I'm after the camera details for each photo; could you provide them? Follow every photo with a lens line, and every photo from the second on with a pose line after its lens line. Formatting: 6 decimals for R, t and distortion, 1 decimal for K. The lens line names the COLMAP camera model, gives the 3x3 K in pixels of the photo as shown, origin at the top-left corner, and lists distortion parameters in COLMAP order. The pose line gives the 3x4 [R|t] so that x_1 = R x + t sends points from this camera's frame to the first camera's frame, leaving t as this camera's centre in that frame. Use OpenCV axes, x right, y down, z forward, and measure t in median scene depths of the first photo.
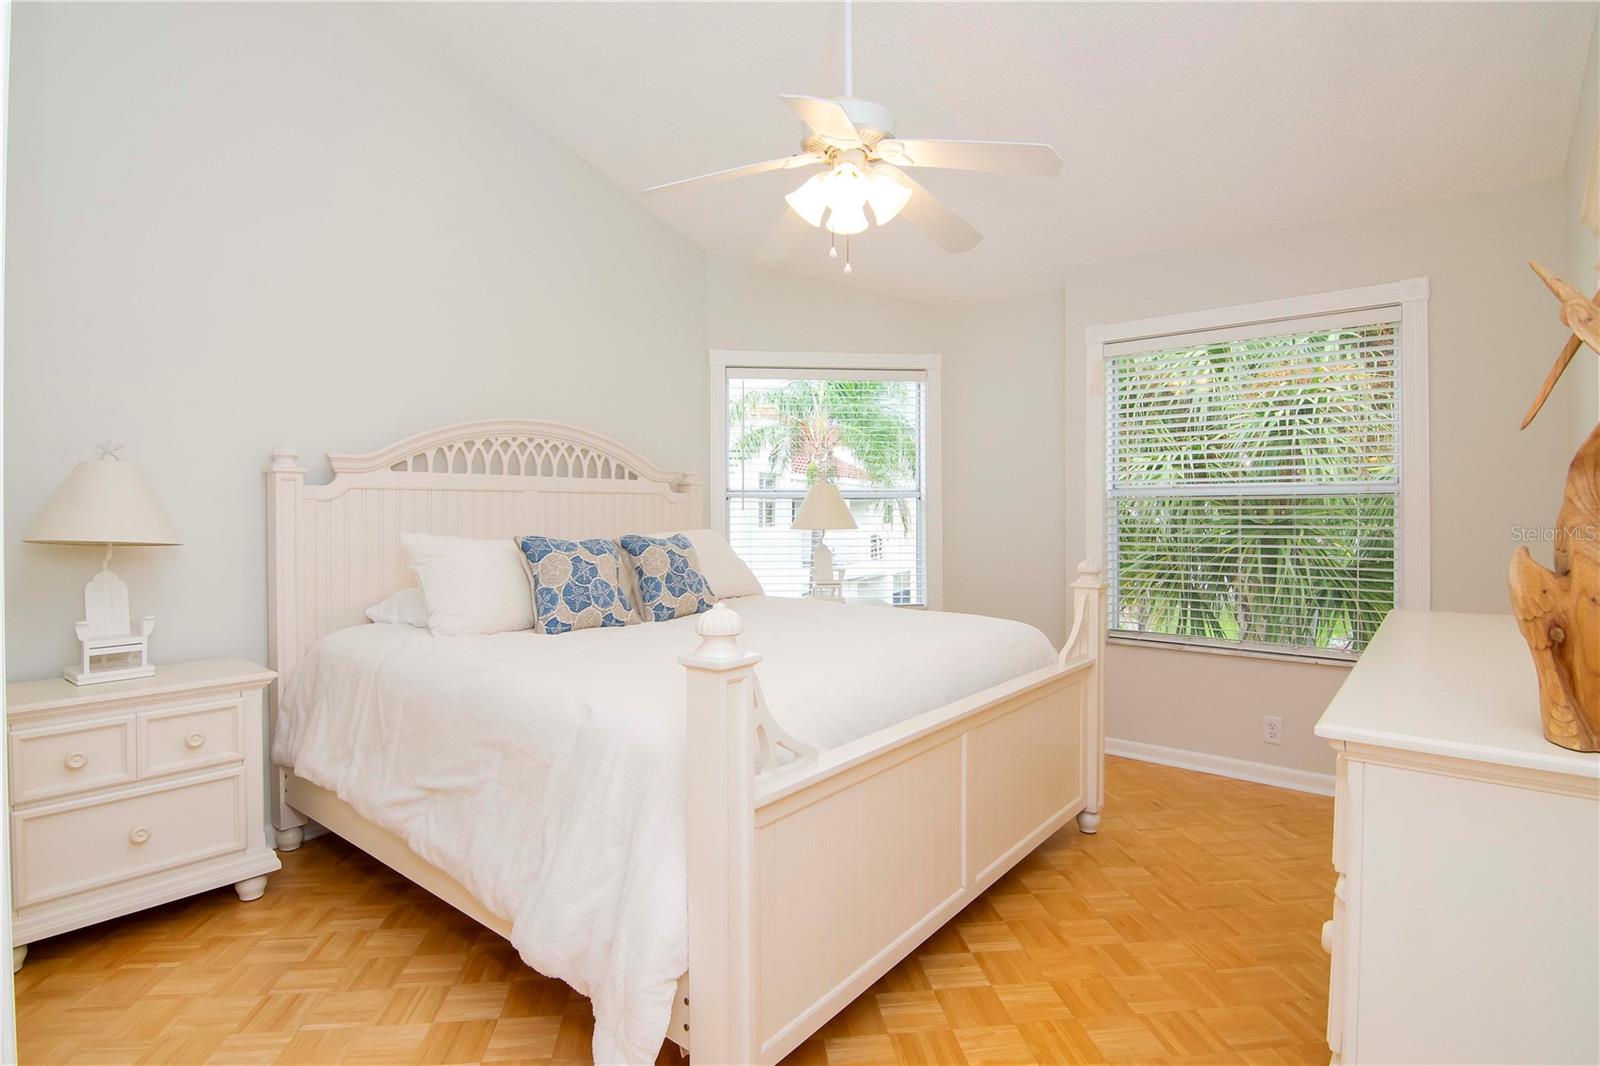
lens RADIAL K [[782.8, 0, 822.2], [0, 782.8, 502.9], [0, 0, 1]] dist [-0.003290, -0.012802]
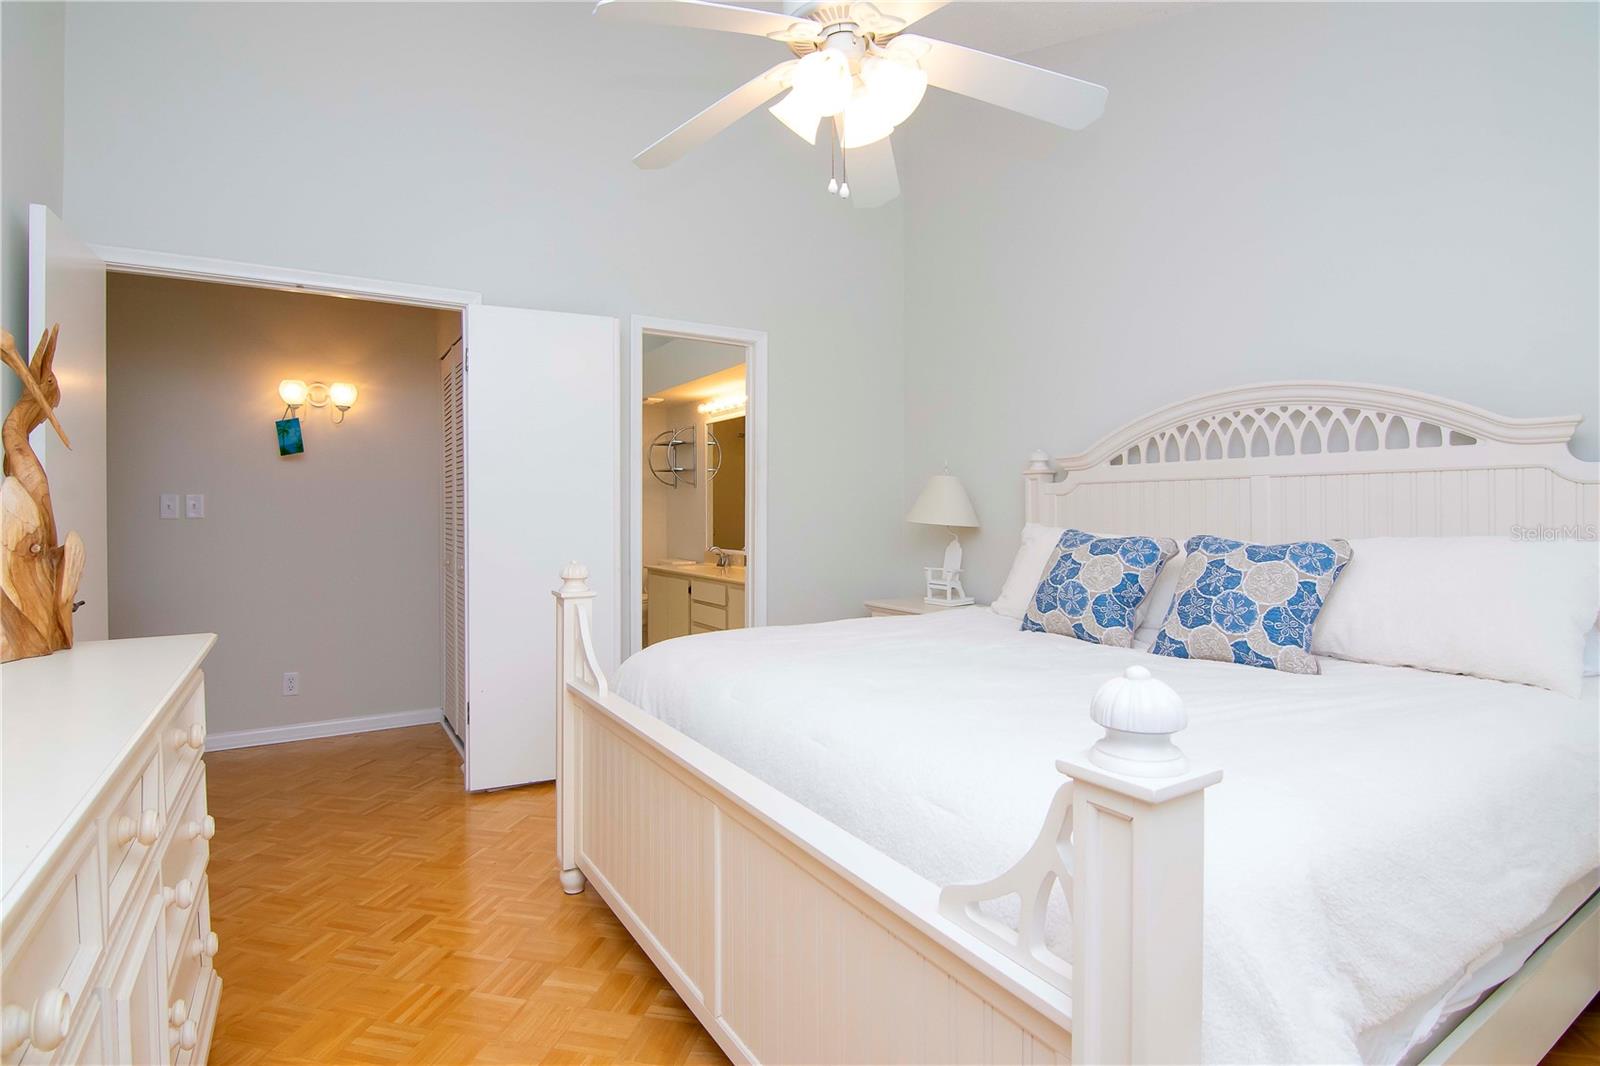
lens RADIAL K [[782.8, 0, 822.2], [0, 782.8, 502.9], [0, 0, 1]] dist [-0.003290, -0.012802]
pose [[-0.315092, -0.001934, -0.949059, 0.536944], [0.019652, 0.999770, -0.008561, 0.010600], [0.948858, -0.021348, -0.314982, 0.869211]]
